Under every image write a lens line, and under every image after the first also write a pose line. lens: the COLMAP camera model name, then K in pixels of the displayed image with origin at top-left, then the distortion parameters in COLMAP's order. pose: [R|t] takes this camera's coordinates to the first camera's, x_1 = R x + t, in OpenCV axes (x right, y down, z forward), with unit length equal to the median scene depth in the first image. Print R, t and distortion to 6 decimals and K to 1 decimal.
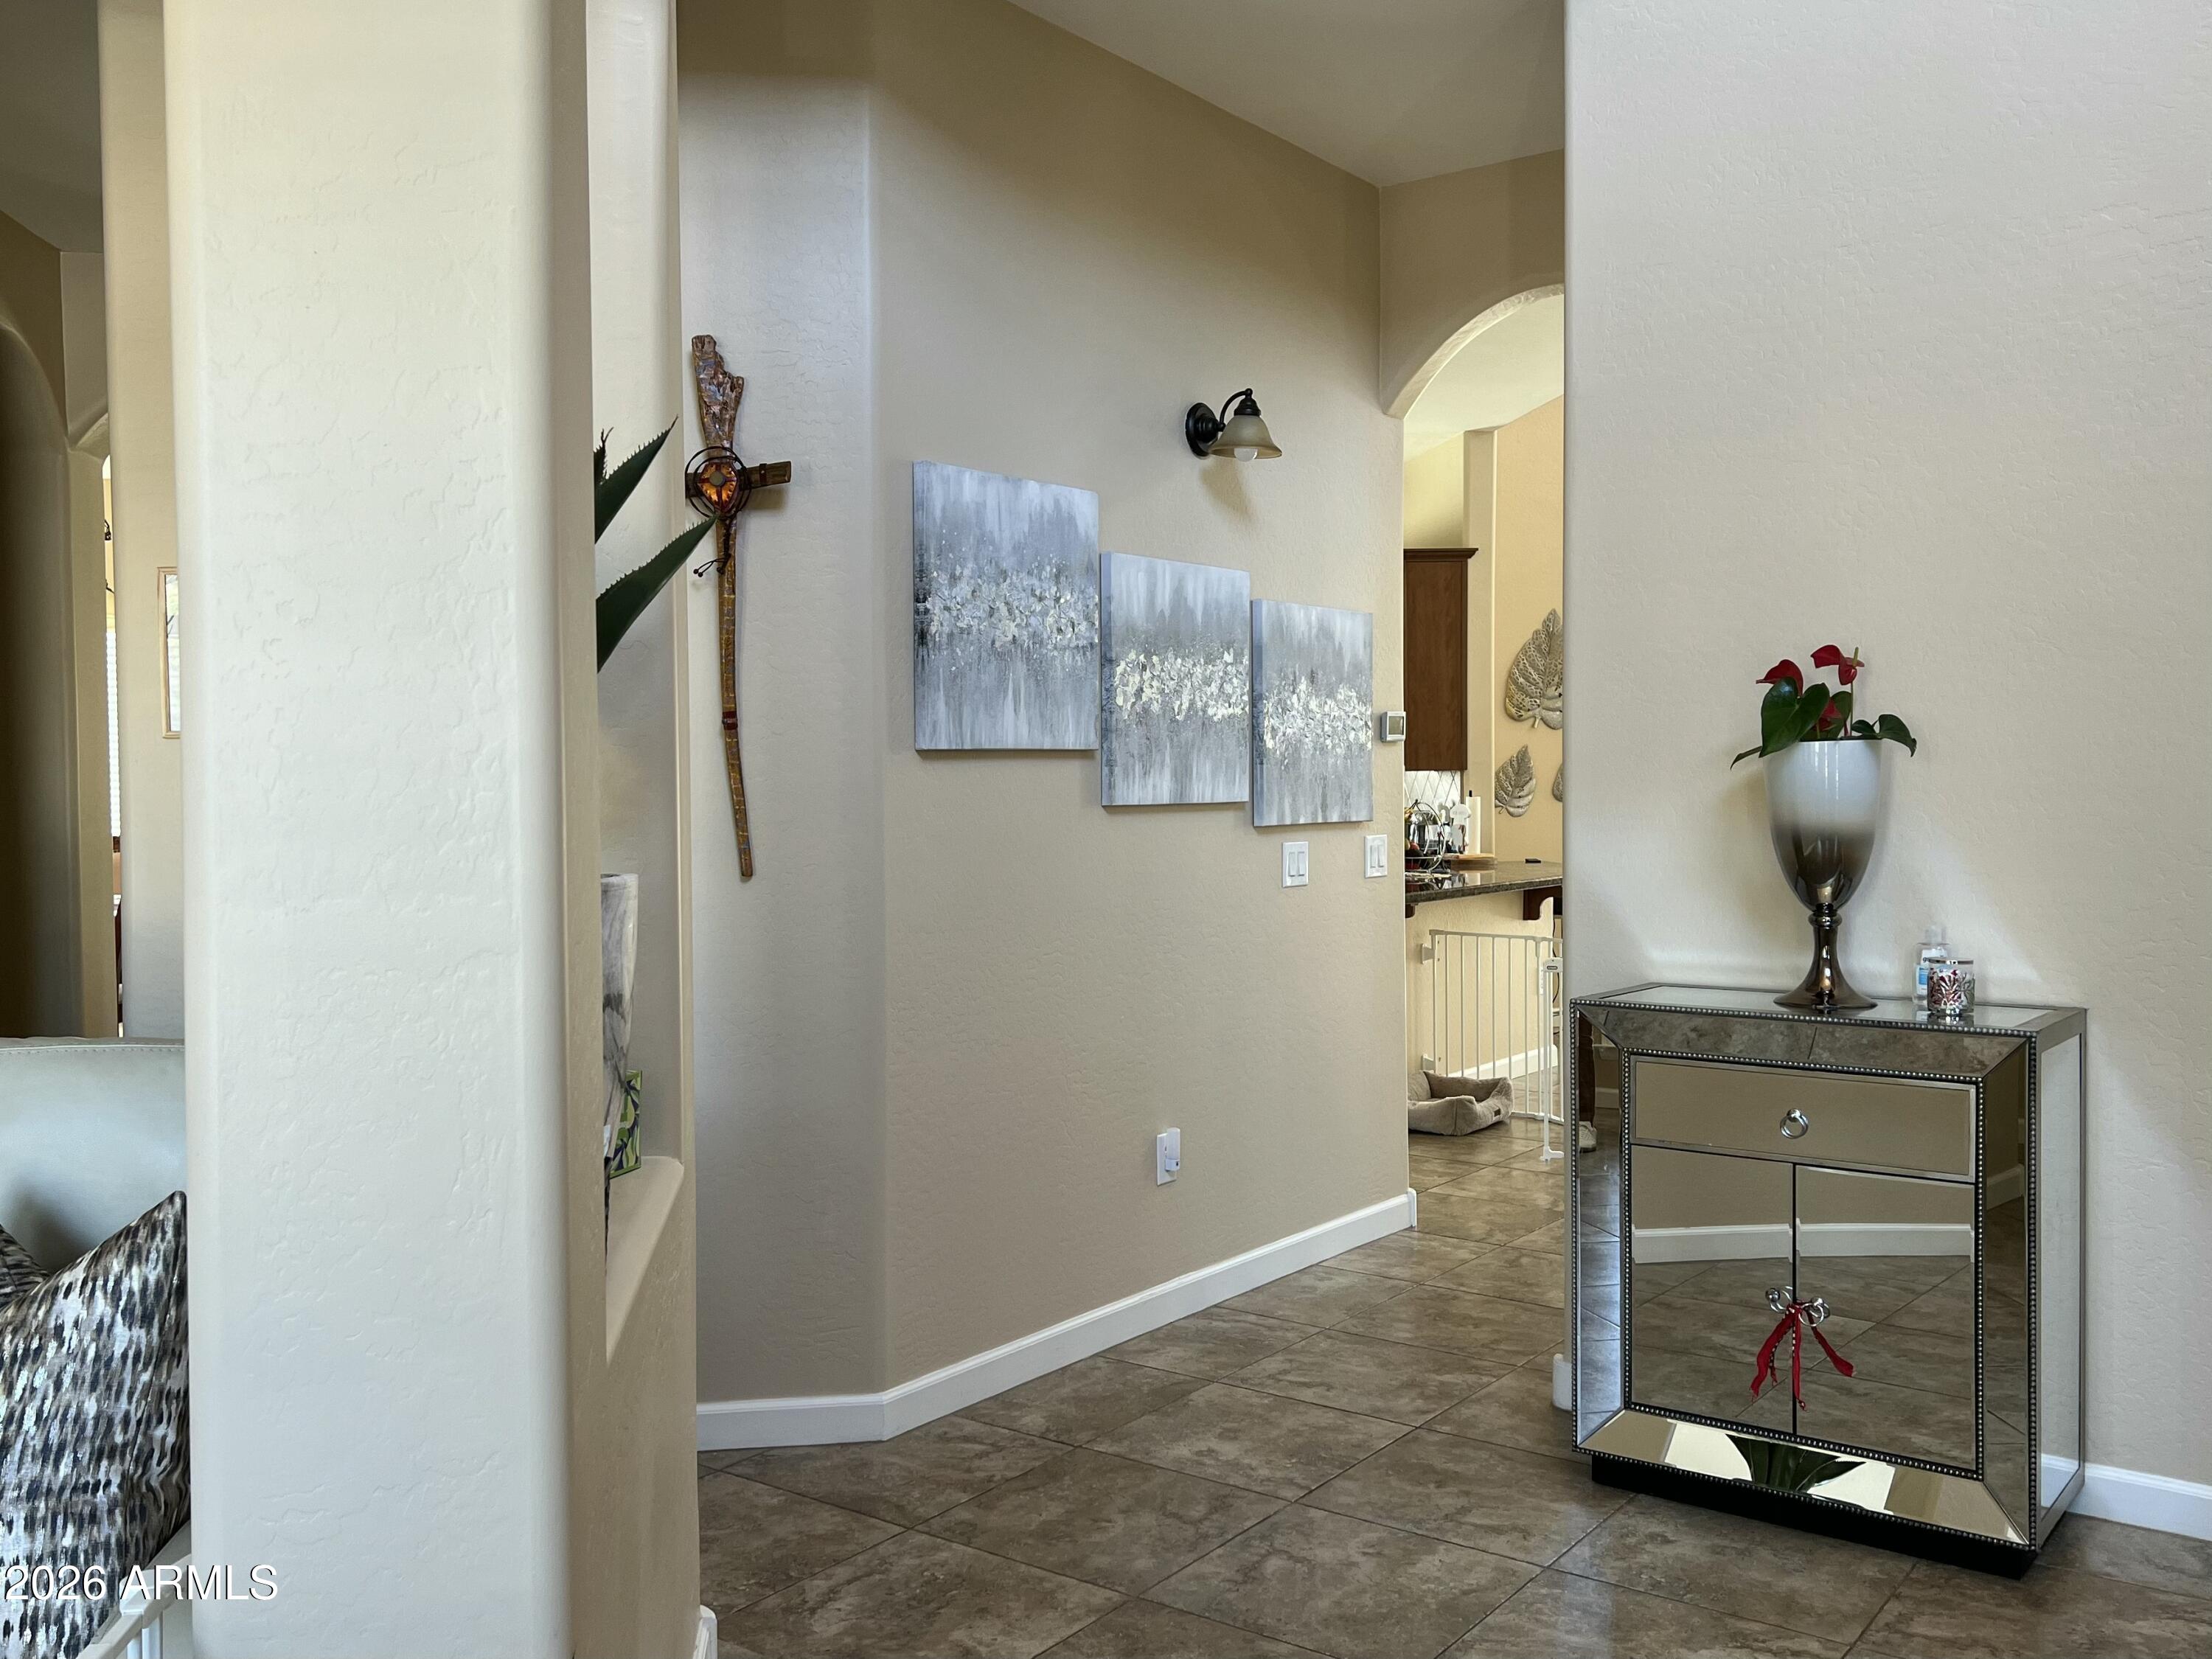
lens RADIAL K [[1924.0, 0, 1108.9], [0, 1924.0, 834.5], [0, 0, 1]] dist [0.096977, -0.145021]
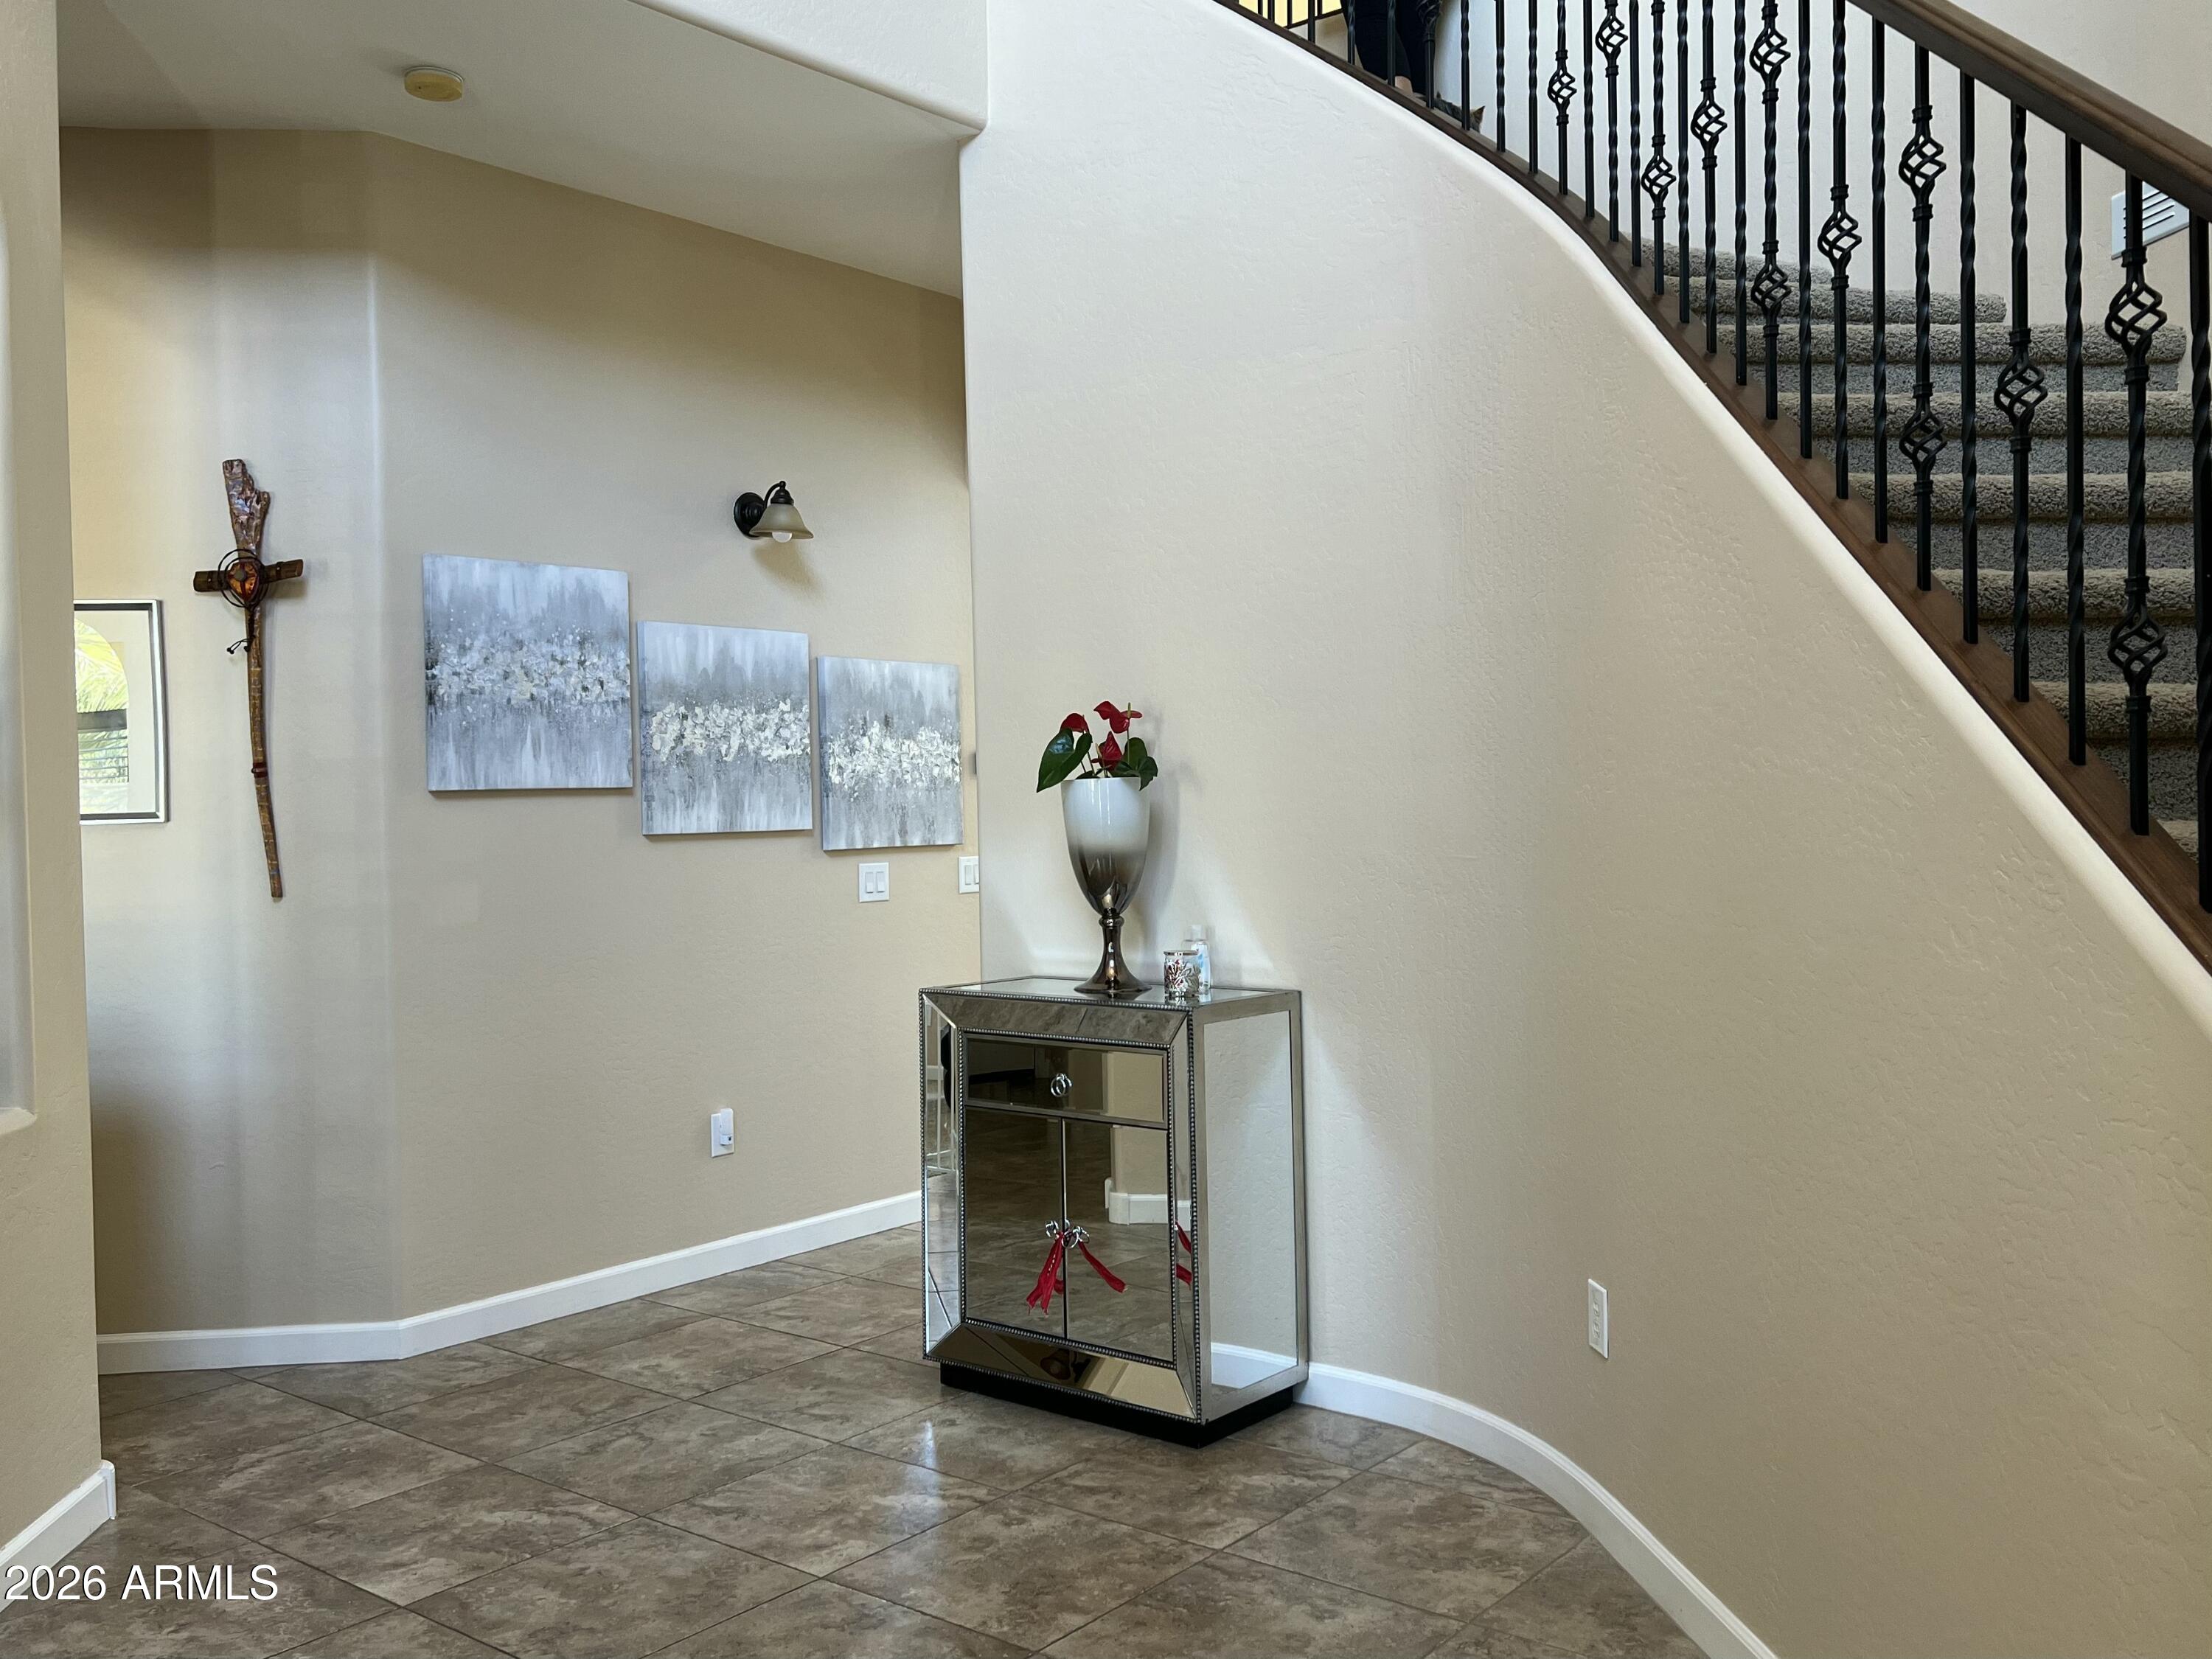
lens RADIAL K [[1899.4, 0, 1106.0], [0, 1899.4, 829.5], [0, 0, 1]] dist [0.079932, -0.133081]
pose [[0.998952, -0.011199, -0.044372, 0.373117], [0.010504, 0.999819, -0.015854, 0.004089], [0.044541, 0.015372, 0.998889, -0.181492]]
